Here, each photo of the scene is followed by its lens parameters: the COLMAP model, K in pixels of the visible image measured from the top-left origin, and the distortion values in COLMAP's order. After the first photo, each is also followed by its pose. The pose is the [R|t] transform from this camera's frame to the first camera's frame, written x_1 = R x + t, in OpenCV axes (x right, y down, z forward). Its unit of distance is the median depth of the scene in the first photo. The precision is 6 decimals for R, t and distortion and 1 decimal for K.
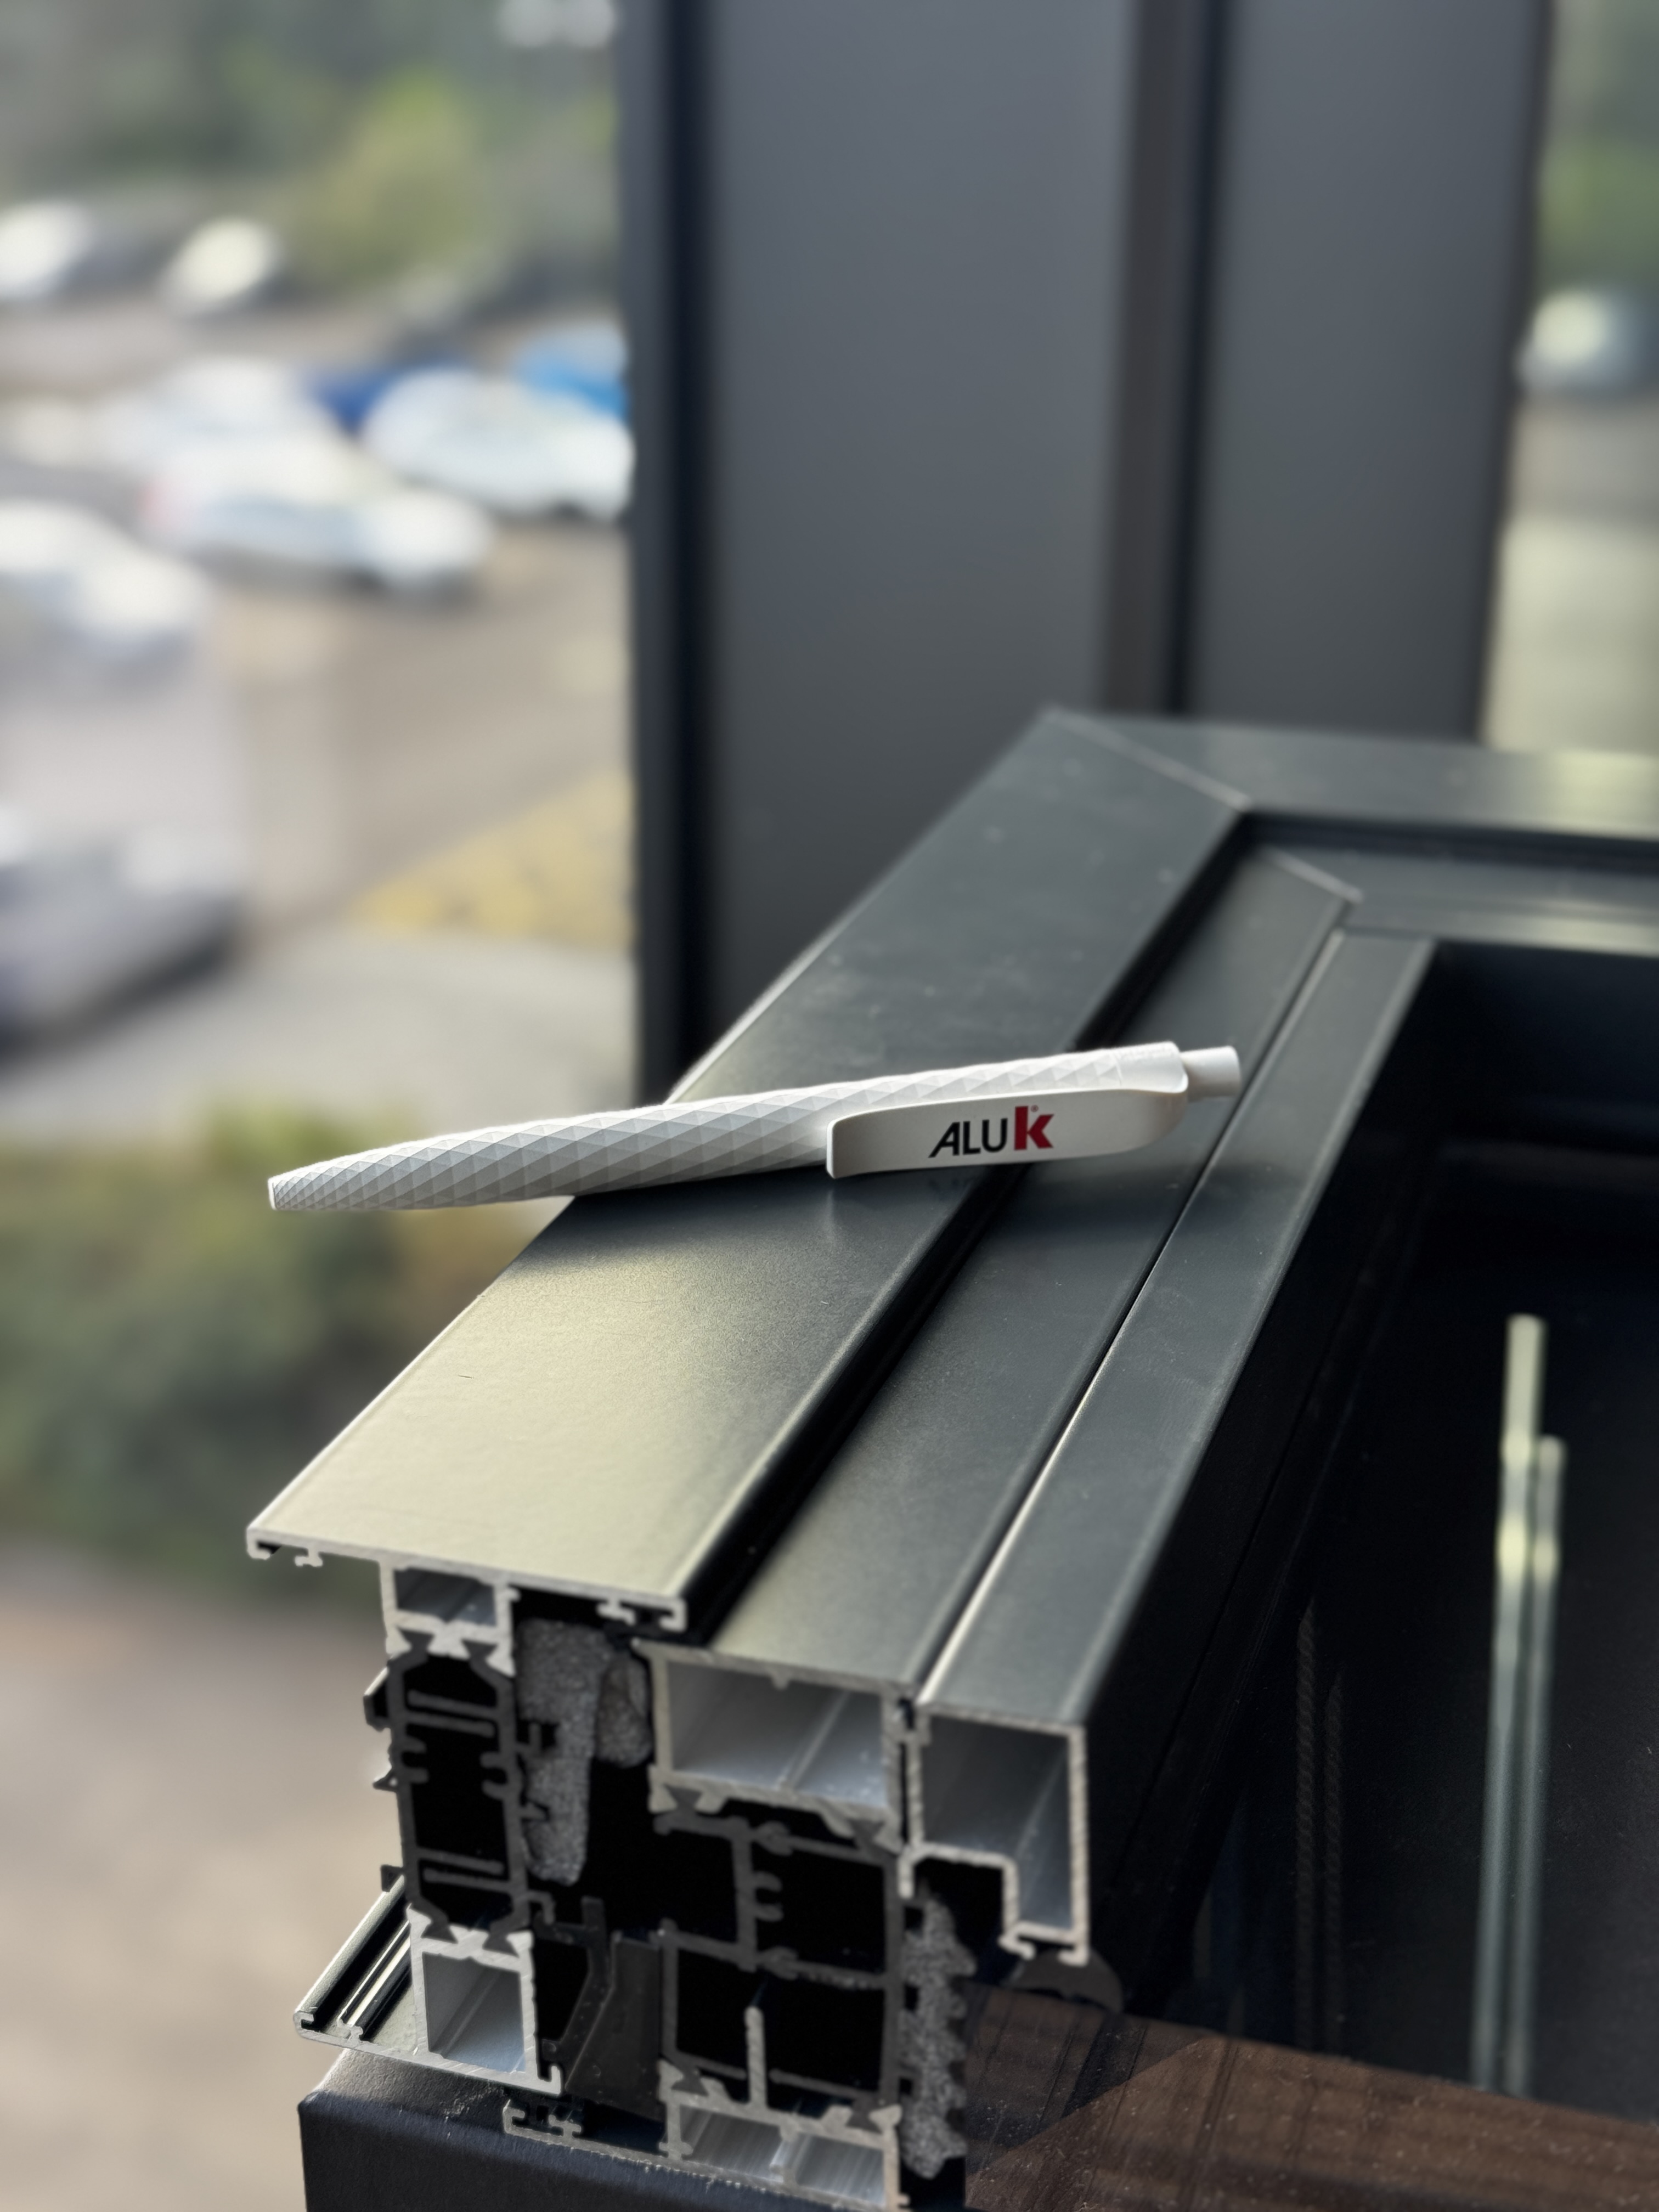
lens RADIAL K [[3106.2, 0, 838.8], [0, 3106.2, 1109.1], [0, 0, 1]] dist [0.201052, -0.536031]
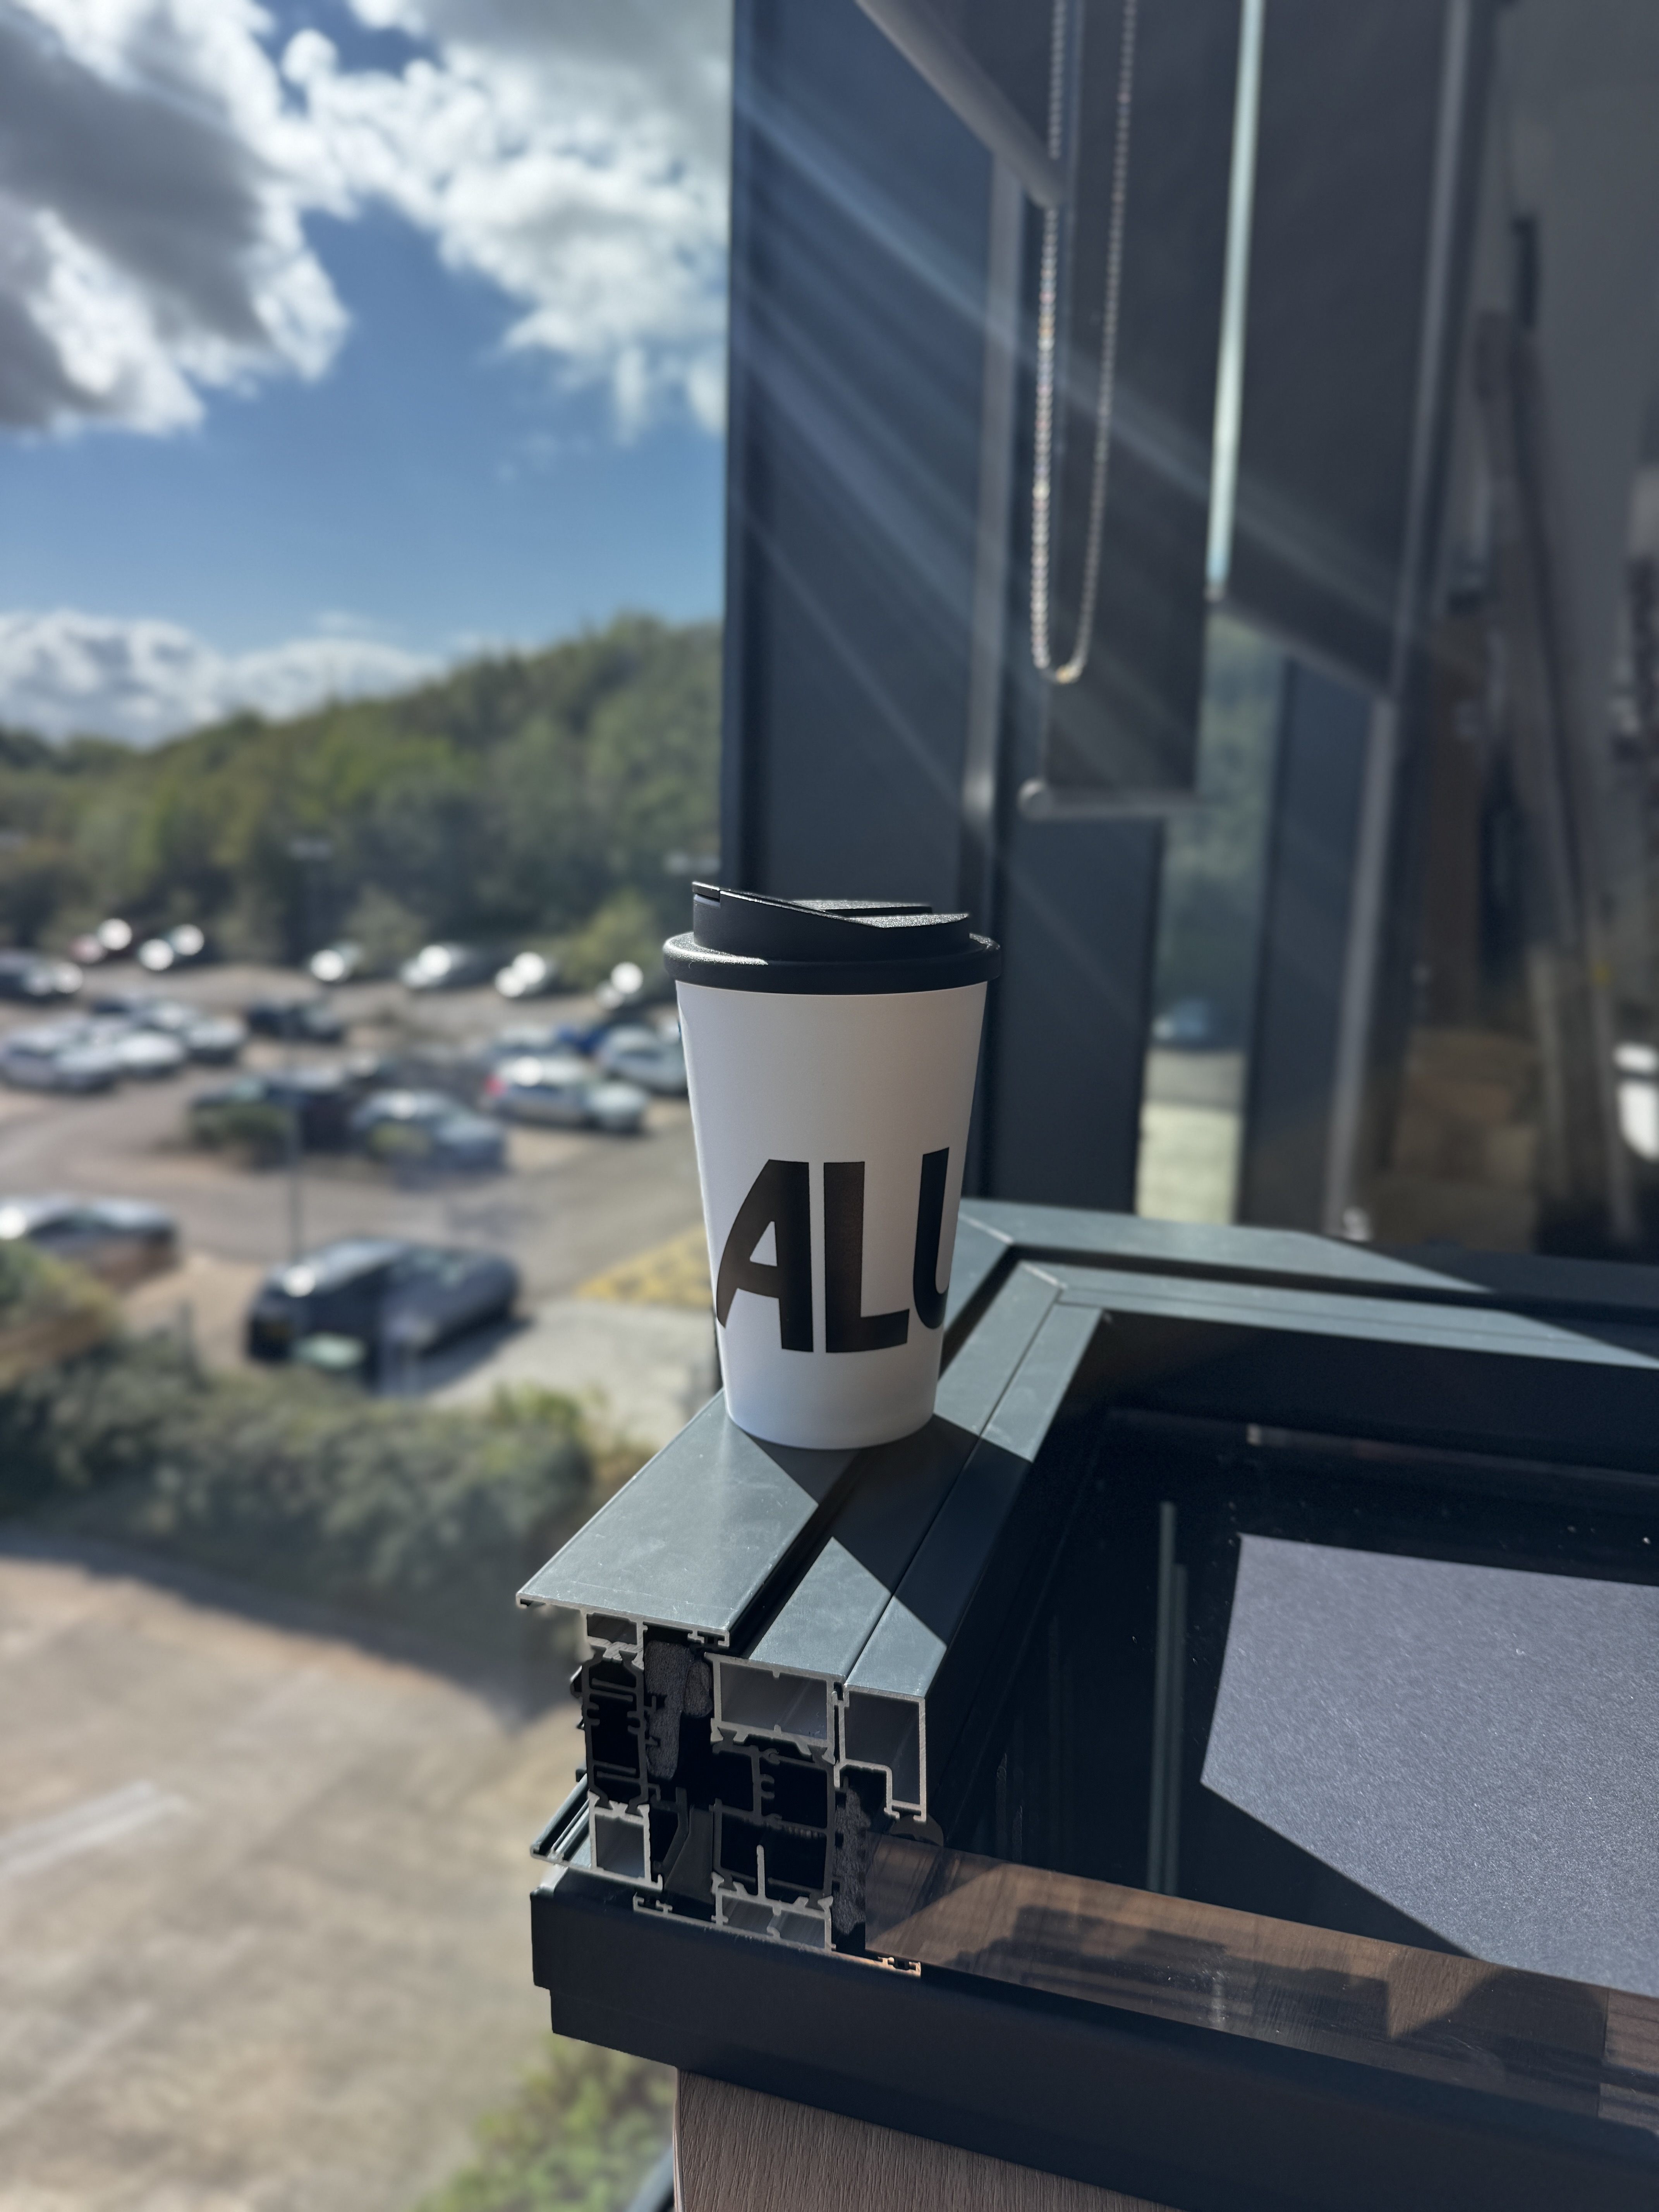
lens RADIAL K [[1597.9, 0, 829.9], [0, 1597.9, 1104.7], [0, 0, 1]] dist [0.001704, 0.004812]
pose [[0.999894, 0.013972, 0.004059, 0.006477], [-0.013024, 0.983867, -0.178428, 0.004332], [-0.006486, 0.178356, 0.983945, -0.078958]]
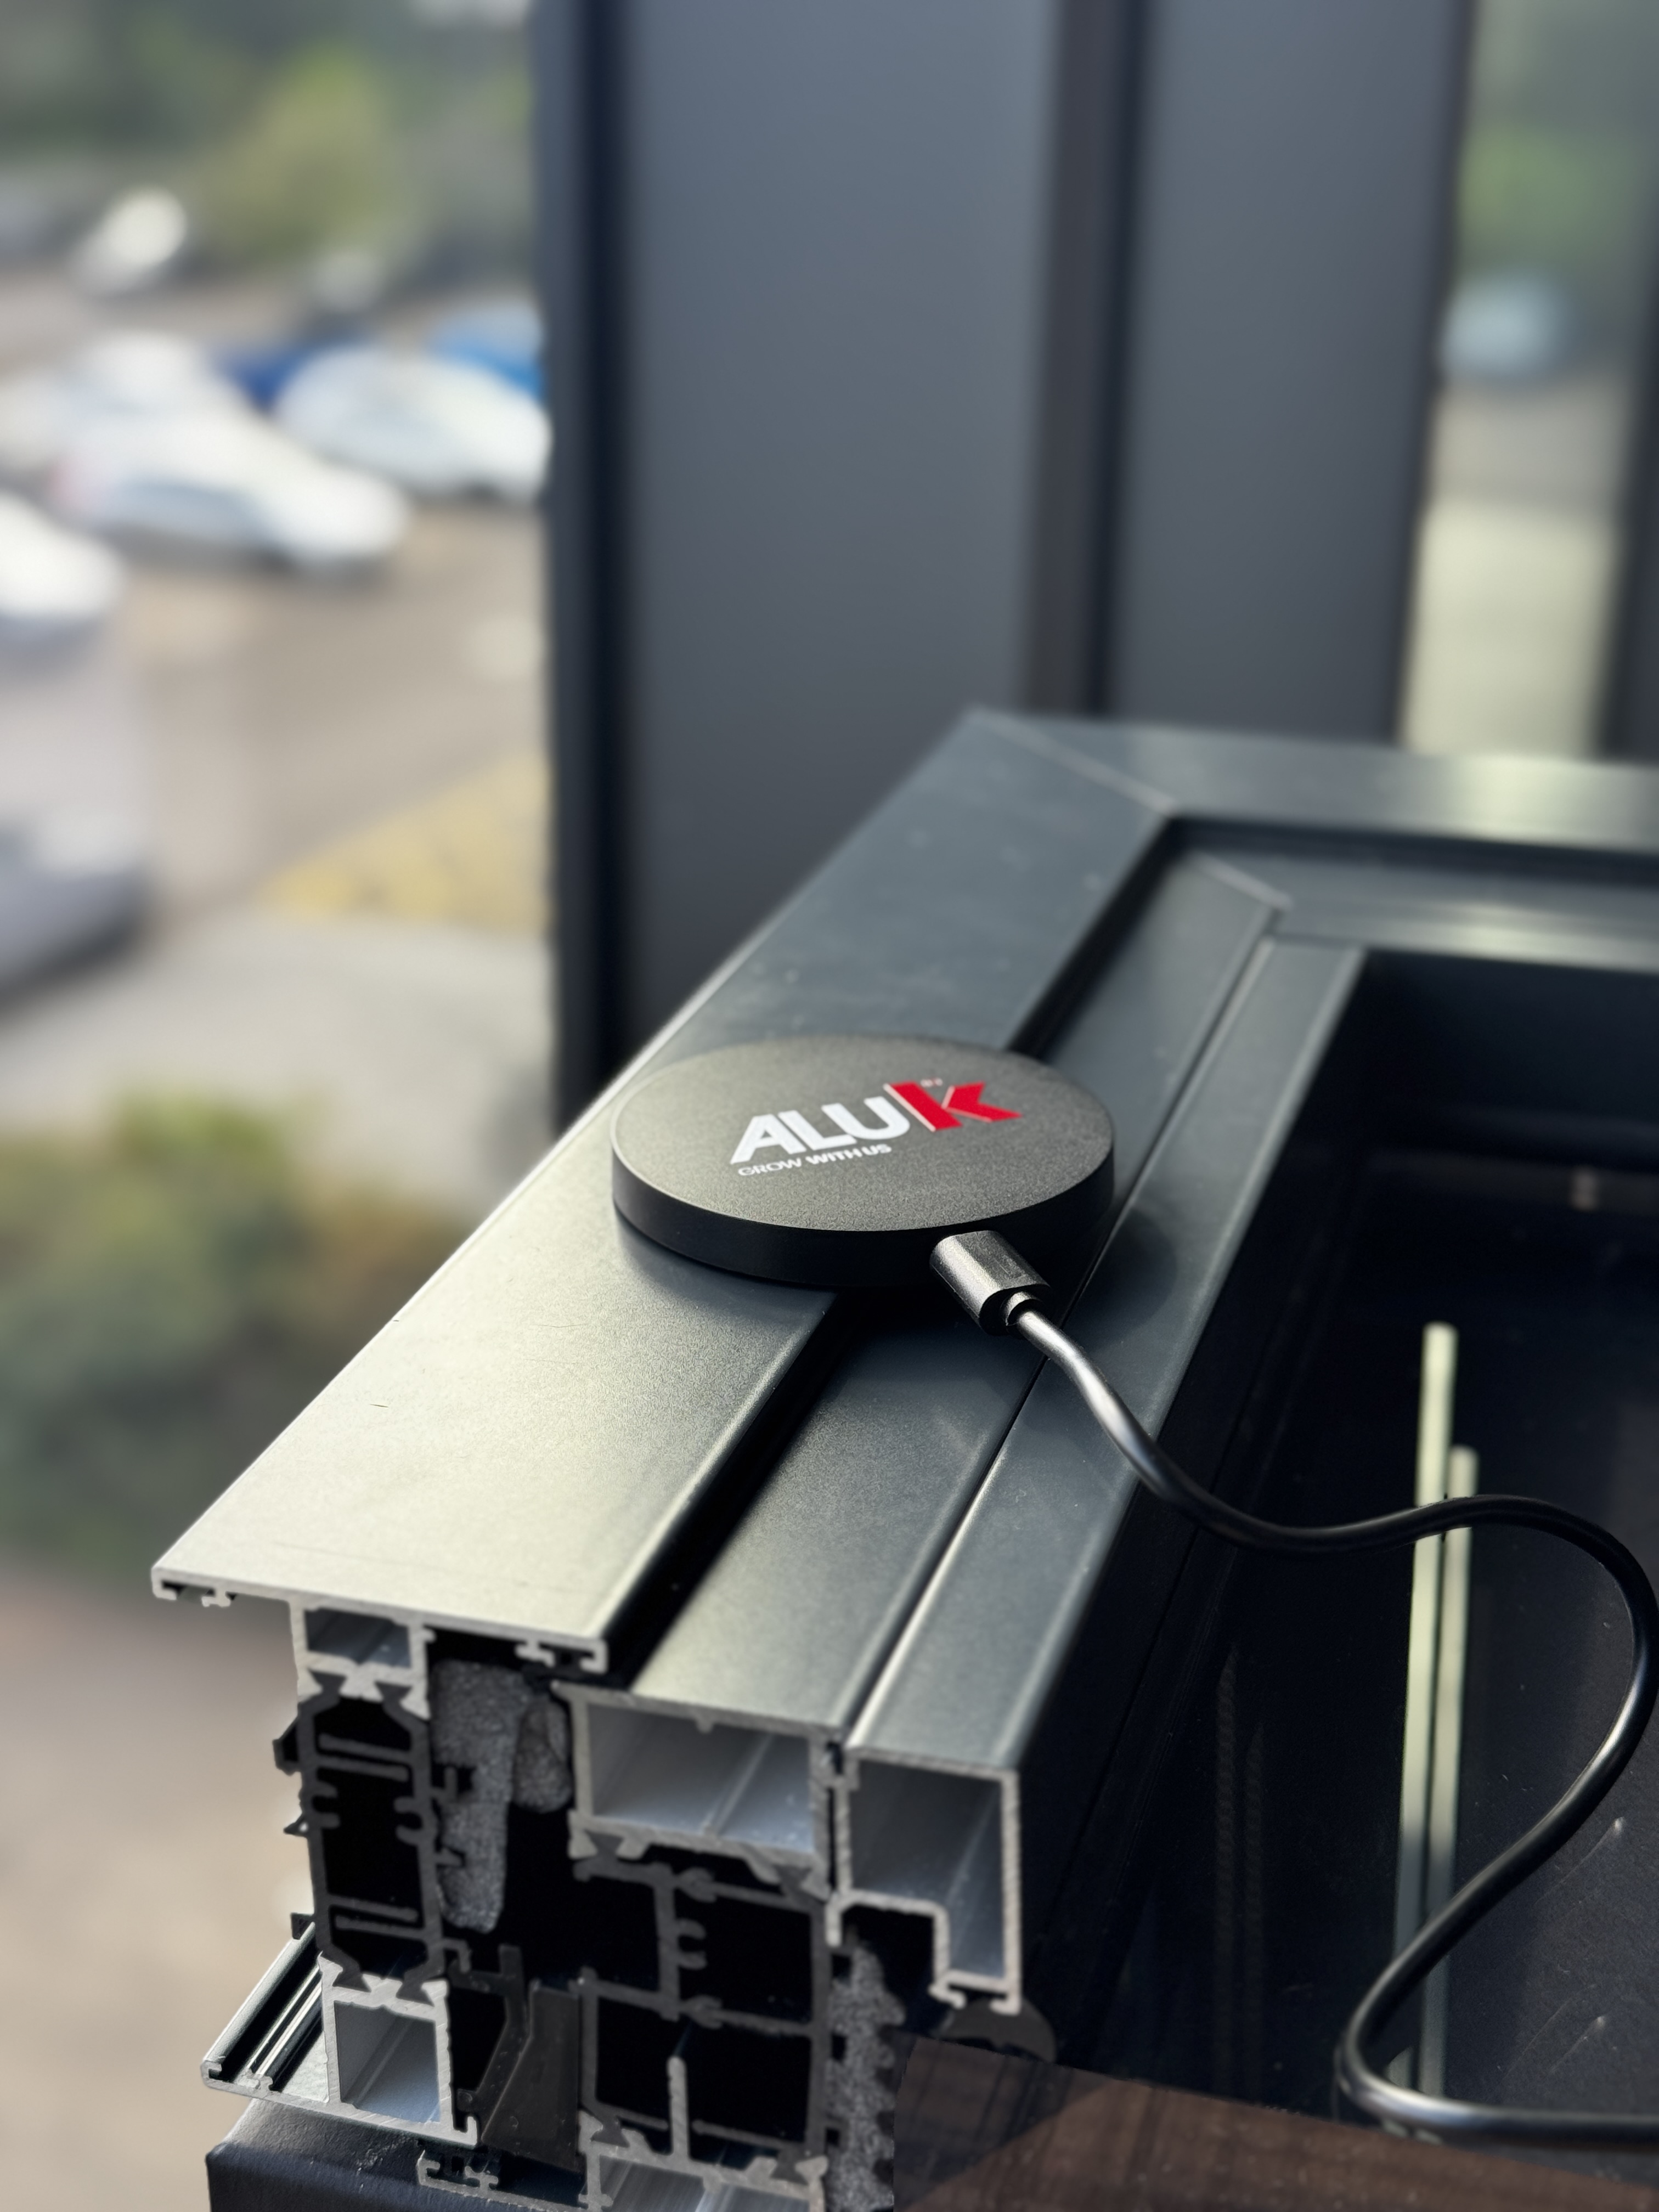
lens RADIAL K [[3106.2, 0, 838.8], [0, 3106.2, 1109.1], [0, 0, 1]] dist [0.201052, -0.536031]
pose [[0.999620, 0.000195, 0.027560, -0.003722], [-0.000359, 0.999982, 0.005968, -0.013413], [-0.027558, -0.005976, 0.999602, 0.027205]]
